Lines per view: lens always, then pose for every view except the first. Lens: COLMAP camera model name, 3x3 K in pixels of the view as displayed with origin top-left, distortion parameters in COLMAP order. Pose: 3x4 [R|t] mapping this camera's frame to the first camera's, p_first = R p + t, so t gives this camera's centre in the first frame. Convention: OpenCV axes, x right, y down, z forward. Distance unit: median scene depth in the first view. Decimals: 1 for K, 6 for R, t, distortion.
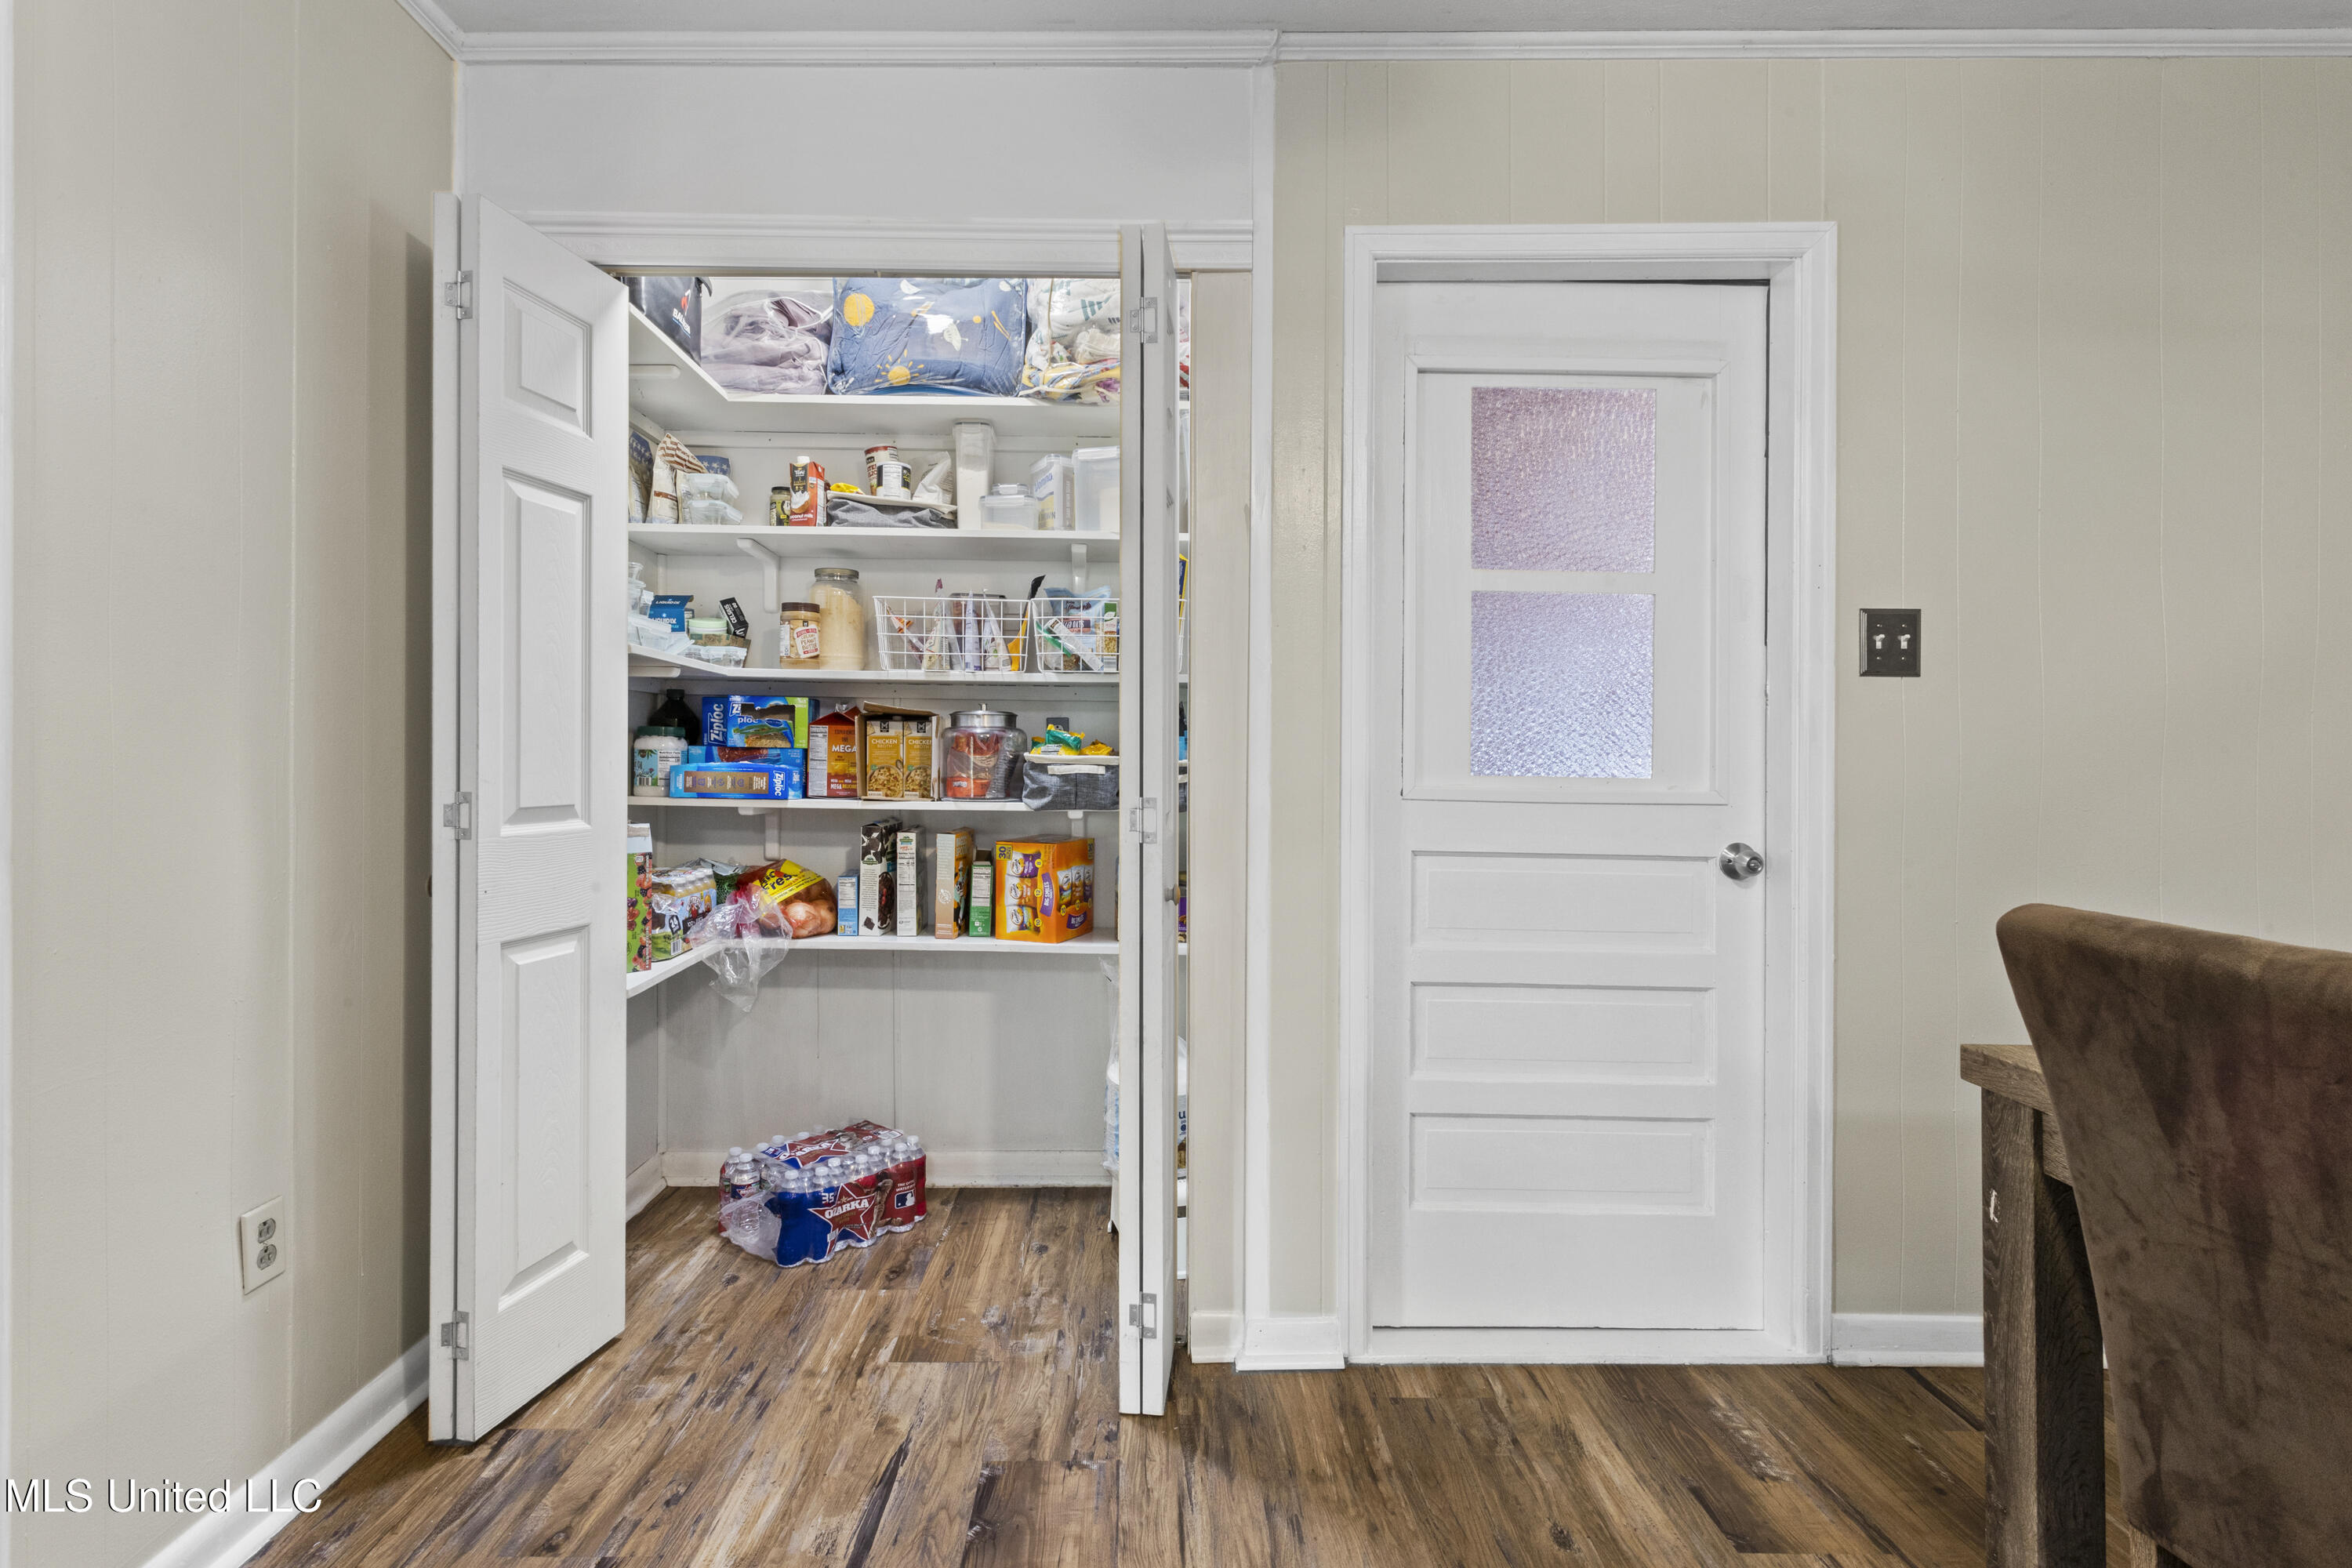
lens RADIAL K [[1153.7, 0, 1173.5], [0, 1153.7, 748.2], [0, 0, 1]] dist [0.002048, 0.000387]
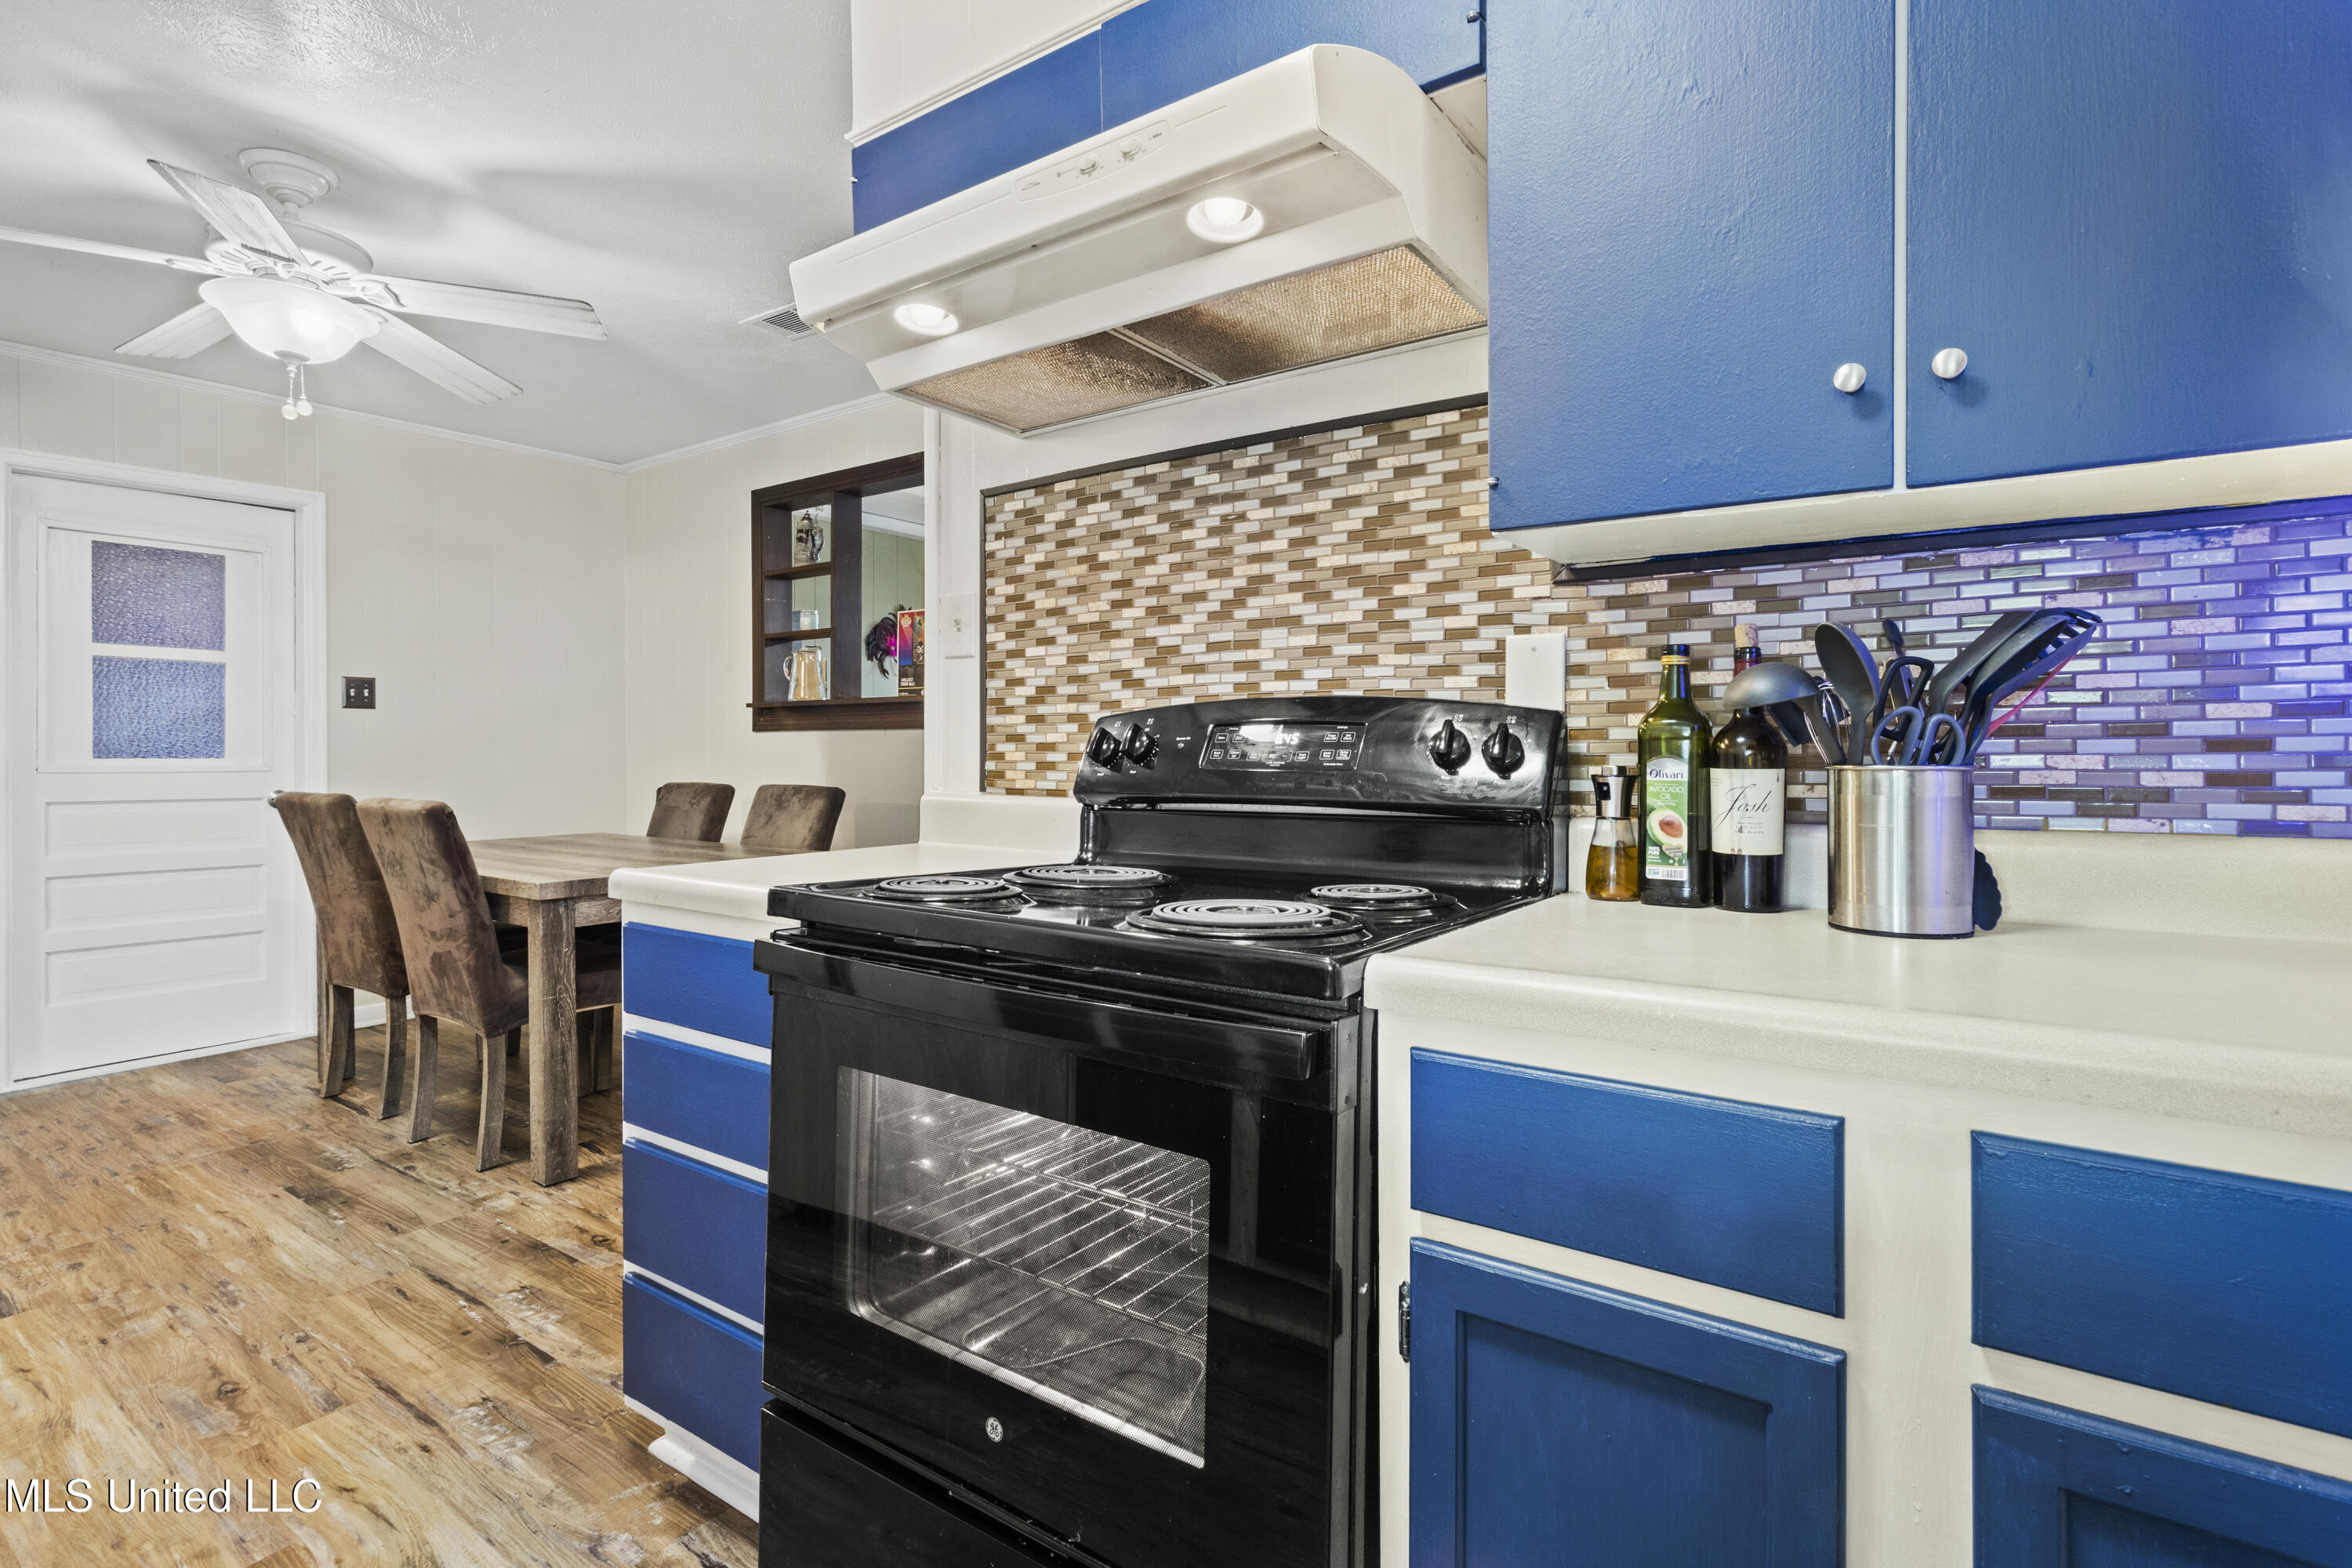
lens RADIAL K [[1112.5, 0, 1190.9], [0, 1112.5, 745.7], [0, 0, 1]] dist [0.001462, 0.000009]
pose [[0.591193, -0.006809, 0.806501, -0.135499], [0.002591, 0.999975, 0.006542, -0.003277], [-0.806526, -0.001778, 0.591196, -1.476100]]
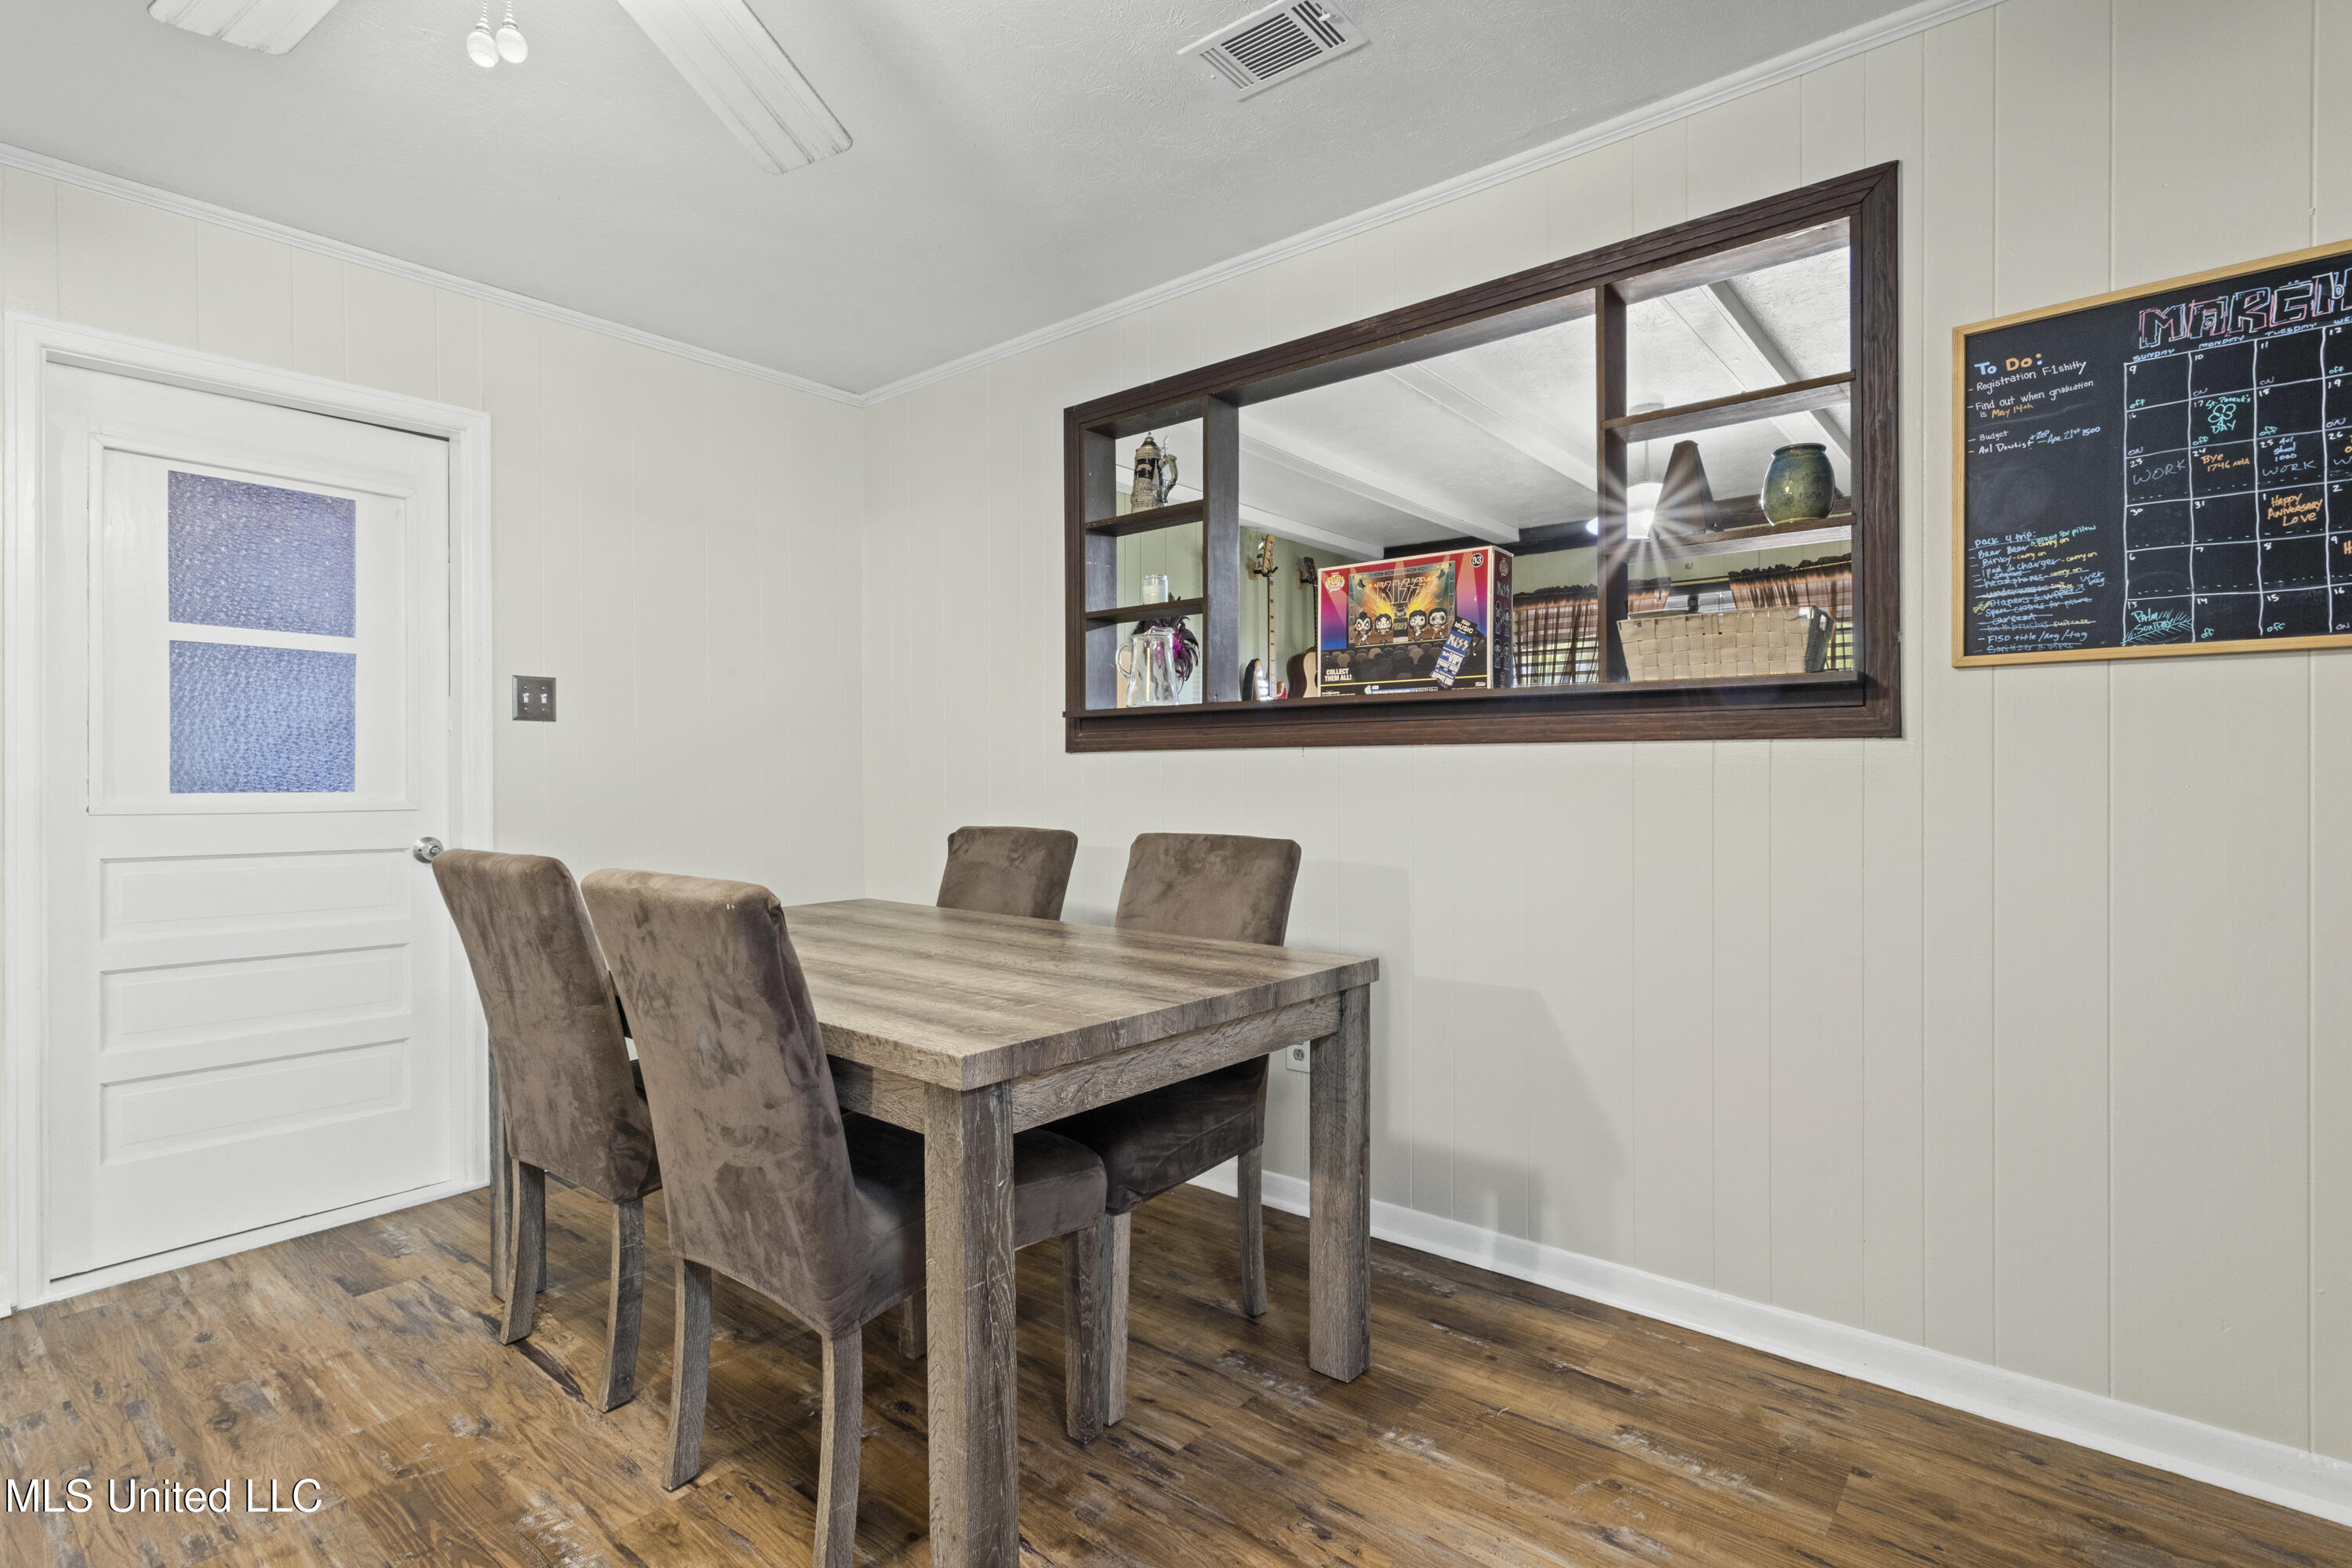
lens RADIAL K [[1100.2, 0, 1178.6], [0, 1100.2, 771.0], [0, 0, 1]] dist [0.003400, 0.000635]
pose [[0.649301, -0.007013, 0.760499, 0.069720], [0.004693, 0.999975, 0.005215, -0.000609], [-0.760517, 0.000183, 0.649318, -0.583101]]
